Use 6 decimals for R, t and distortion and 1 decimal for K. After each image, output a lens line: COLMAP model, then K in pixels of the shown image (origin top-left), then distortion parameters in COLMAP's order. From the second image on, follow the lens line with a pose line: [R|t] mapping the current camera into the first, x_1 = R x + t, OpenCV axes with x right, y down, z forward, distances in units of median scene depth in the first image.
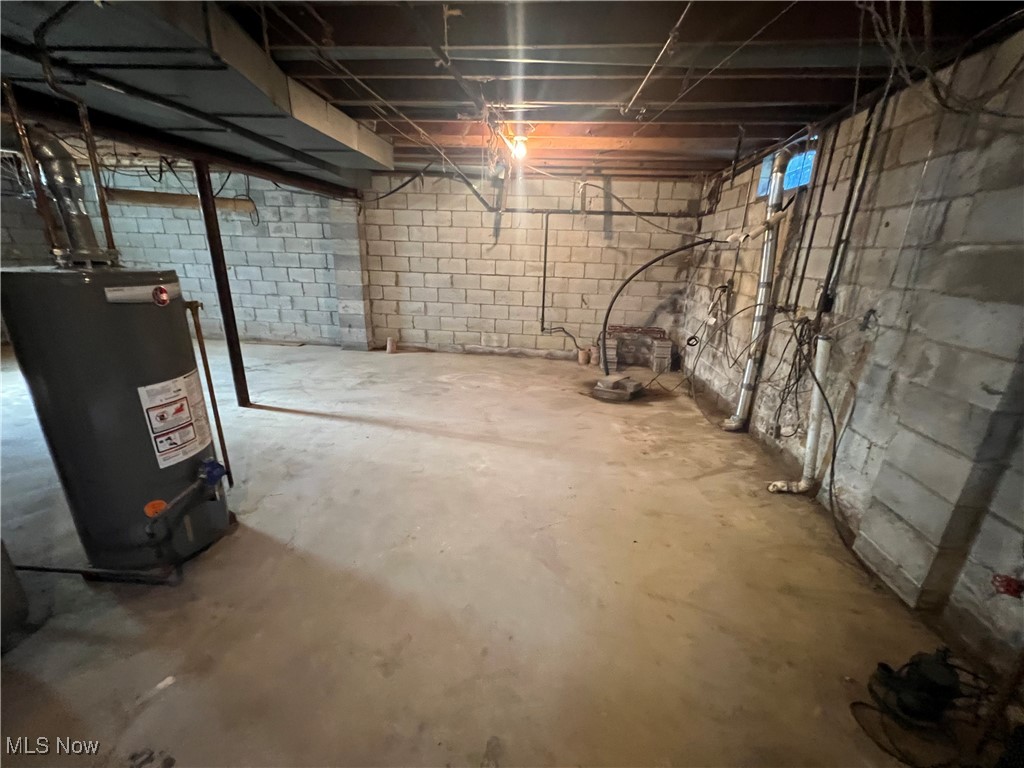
lens RADIAL K [[408.4, 0, 512.0], [0, 408.4, 384.0], [0, 0, 1]] dist [-0.001527, 0.000108]
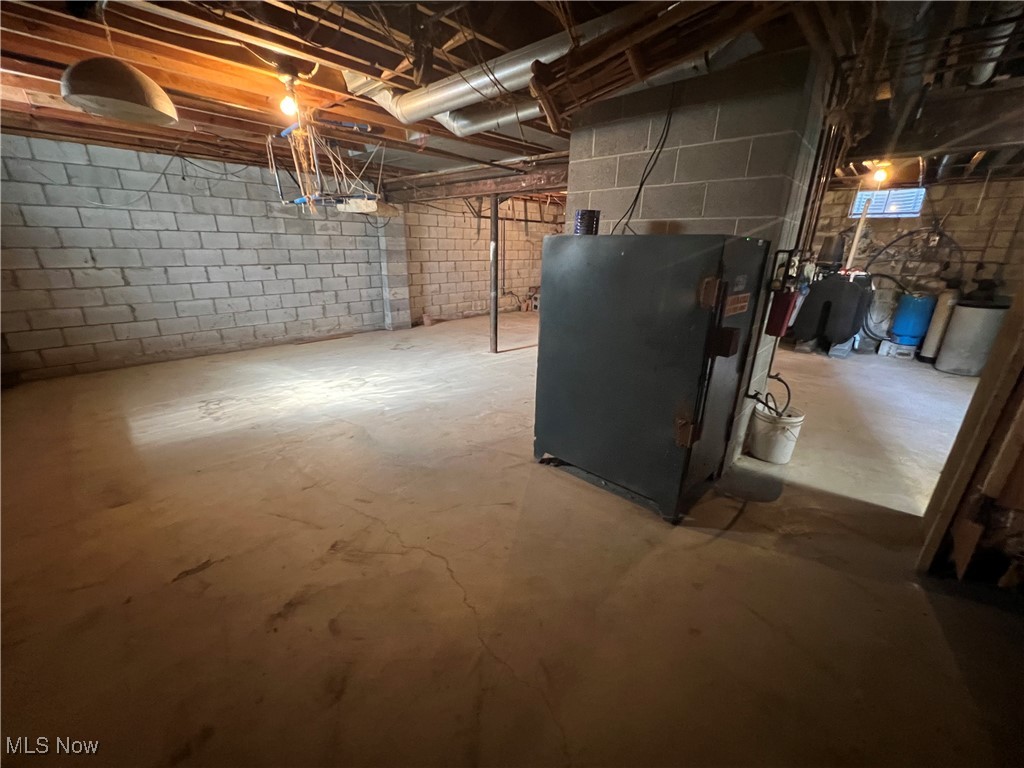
lens RADIAL K [[410.6, 0, 511.4], [0, 410.6, 387.2], [0, 0, 1]] dist [-0.001682, 0.000863]
pose [[0.603030, -0.281938, 0.746234, -1.230476], [0.246067, 0.955587, 0.162188, -0.039735], [-0.758819, 0.085819, 0.645623, -0.014172]]
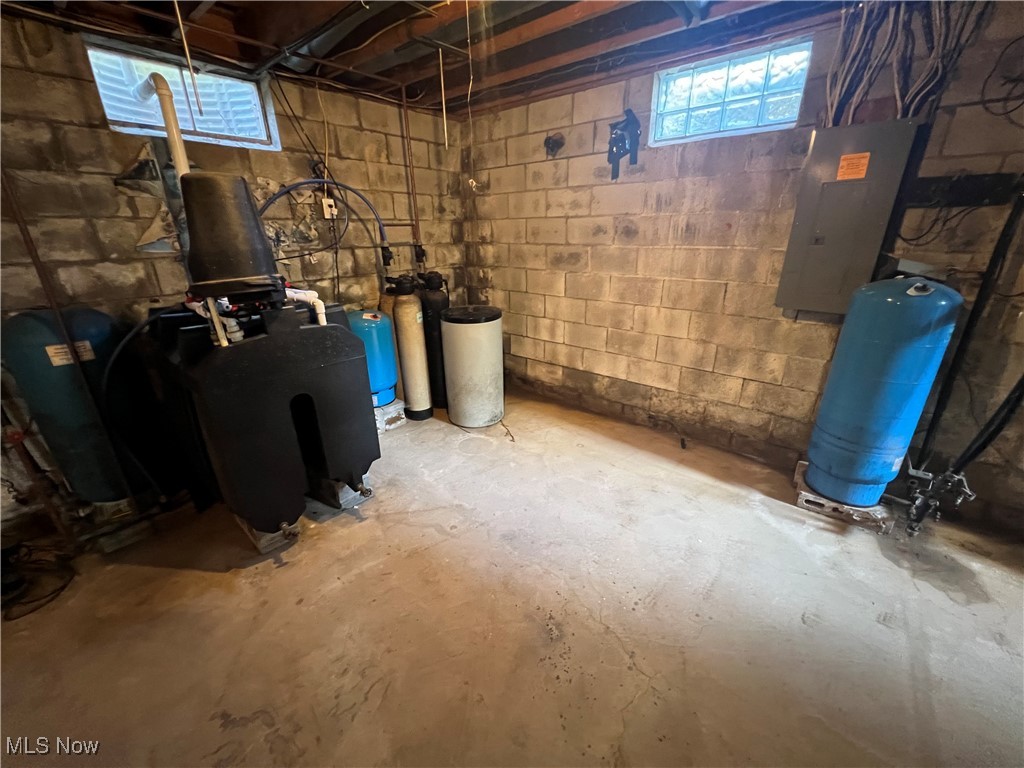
lens RADIAL K [[410.6, 0, 511.4], [0, 410.6, 387.2], [0, 0, 1]] dist [-0.001682, 0.000863]
pose [[-0.821503, -0.221090, 0.525596, -0.212335], [0.167008, 0.788052, 0.592523, -0.051964], [-0.545198, 0.574538, -0.610463, 0.134215]]
